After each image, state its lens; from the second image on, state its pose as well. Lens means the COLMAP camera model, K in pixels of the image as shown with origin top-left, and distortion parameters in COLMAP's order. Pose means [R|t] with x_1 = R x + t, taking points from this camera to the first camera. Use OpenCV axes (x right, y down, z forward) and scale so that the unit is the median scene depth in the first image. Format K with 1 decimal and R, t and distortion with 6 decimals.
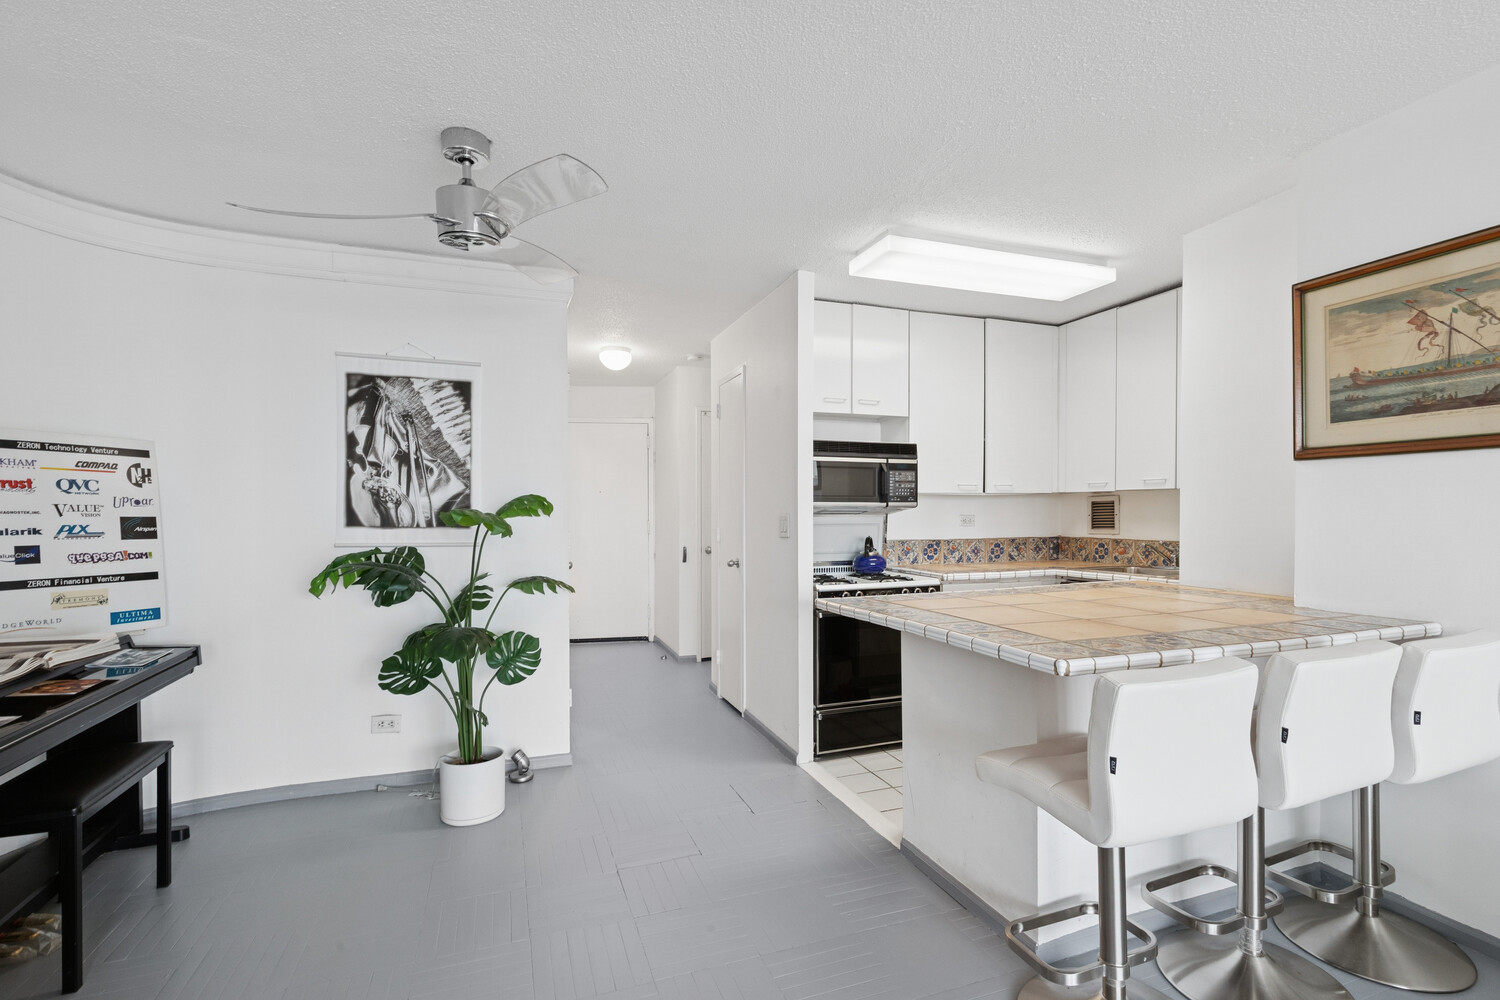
lens RADIAL K [[672.7, 0, 750.0], [0, 672.7, 500.0], [0, 0, 1]] dist [0.001844, 0.000000]
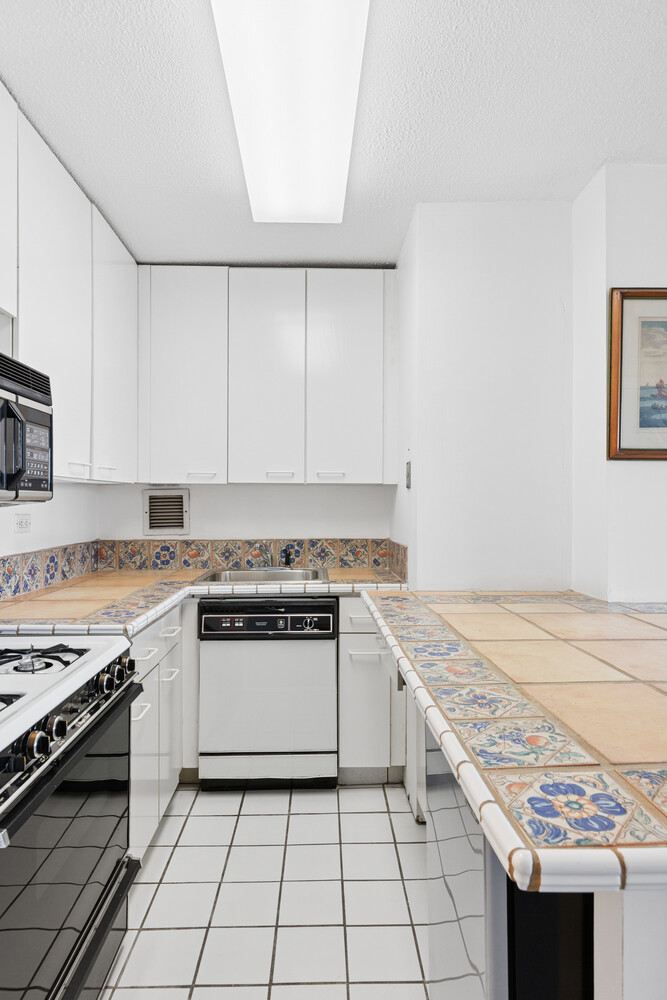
lens RADIAL K [[568.4, 0, 333.5], [0, 568.4, 500.0], [0, 0, 1]] dist [0.000705, -0.000116]
pose [[0.329637, 0.009695, 0.944058, -0.082881], [-0.018078, 0.999829, -0.003955, 0.007368], [-0.943935, -0.015763, 0.329756, 0.648525]]
